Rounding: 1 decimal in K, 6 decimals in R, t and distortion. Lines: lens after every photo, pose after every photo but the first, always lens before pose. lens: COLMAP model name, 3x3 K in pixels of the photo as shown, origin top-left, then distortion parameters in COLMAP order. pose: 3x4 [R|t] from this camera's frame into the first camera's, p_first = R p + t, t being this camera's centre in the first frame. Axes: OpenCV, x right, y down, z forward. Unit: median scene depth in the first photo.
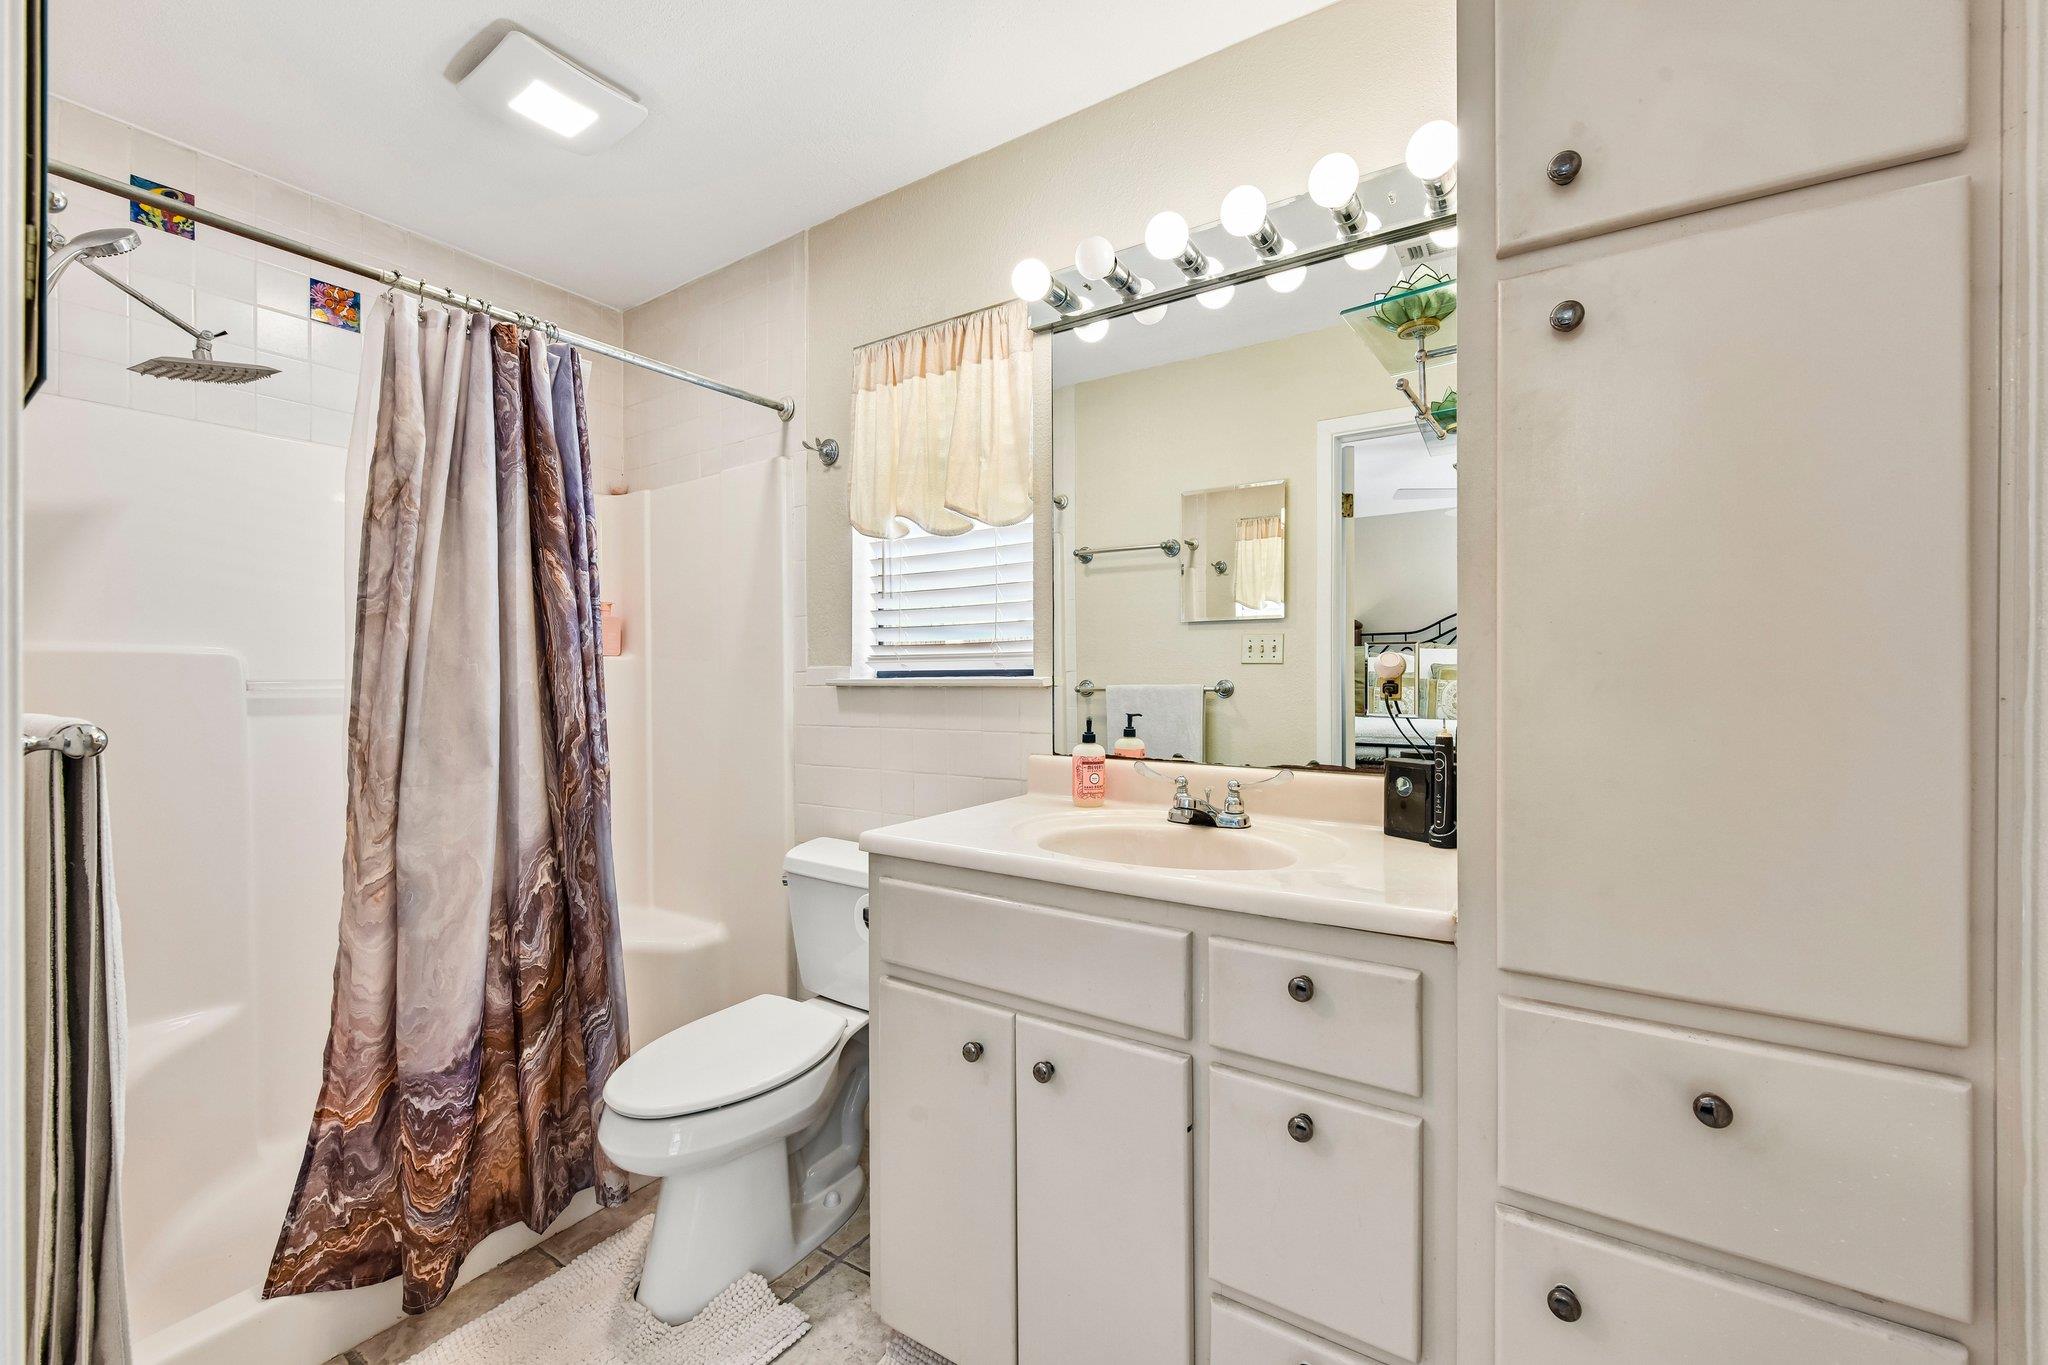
lens RADIAL K [[825.0, 0, 1023.0], [0, 825.0, 679.1], [0, 0, 1]] dist [-0.012585, -0.000188]
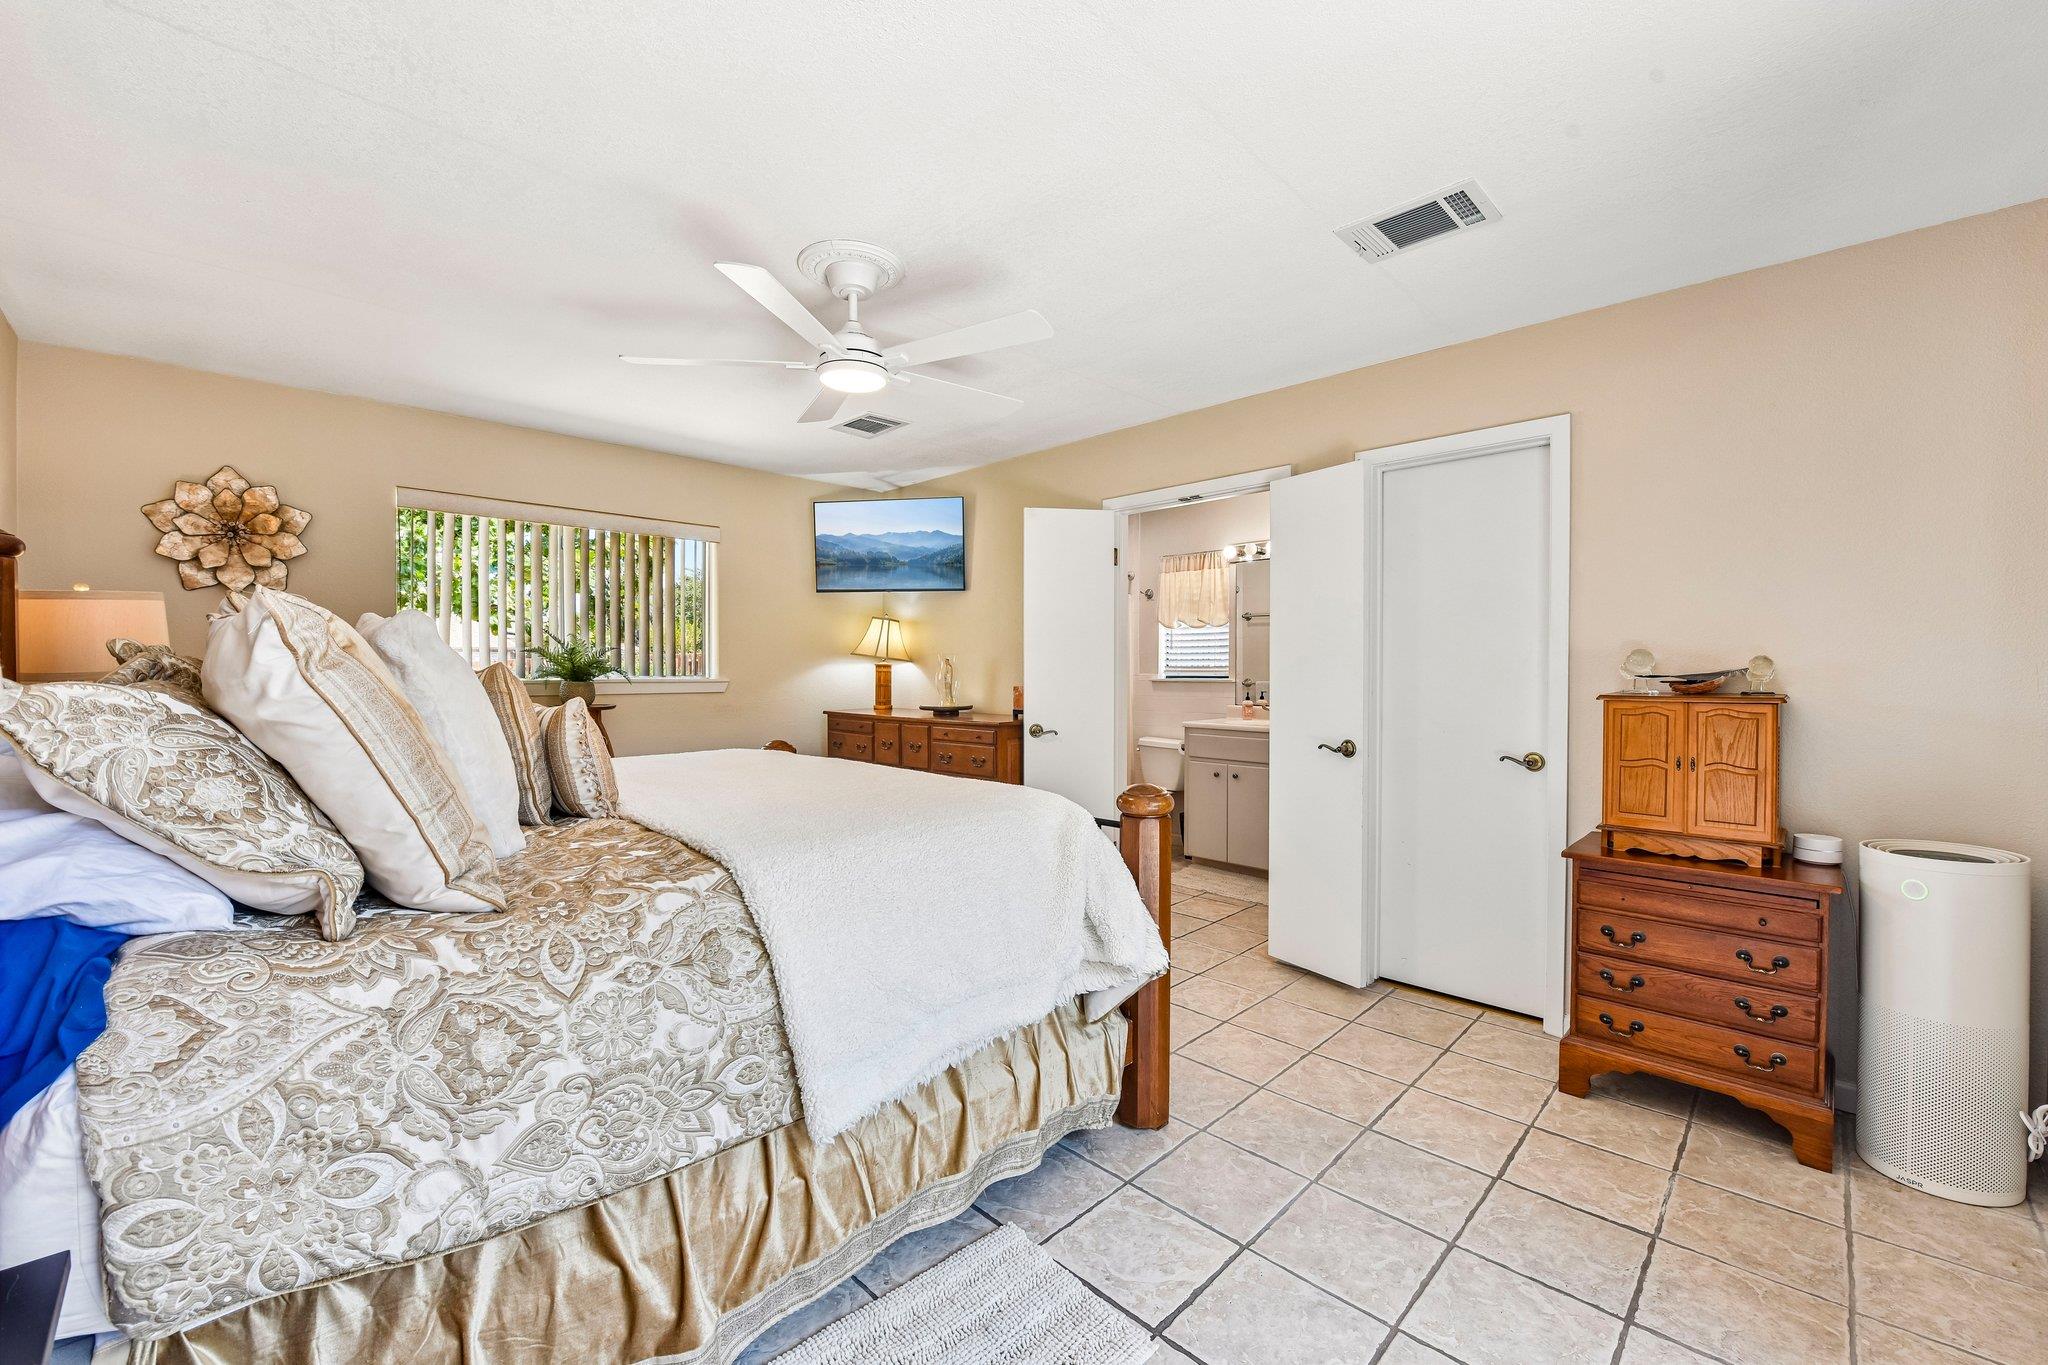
lens RADIAL K [[825.0, 0, 1028.4], [0, 825.0, 681.9], [0, 0, 1]] dist [-0.012585, -0.000188]
pose [[0.982434, 0.007500, -0.186458, -0.131969], [-0.005655, 0.999930, 0.010424, -0.016629], [0.186523, -0.009186, 0.982408, -1.893758]]
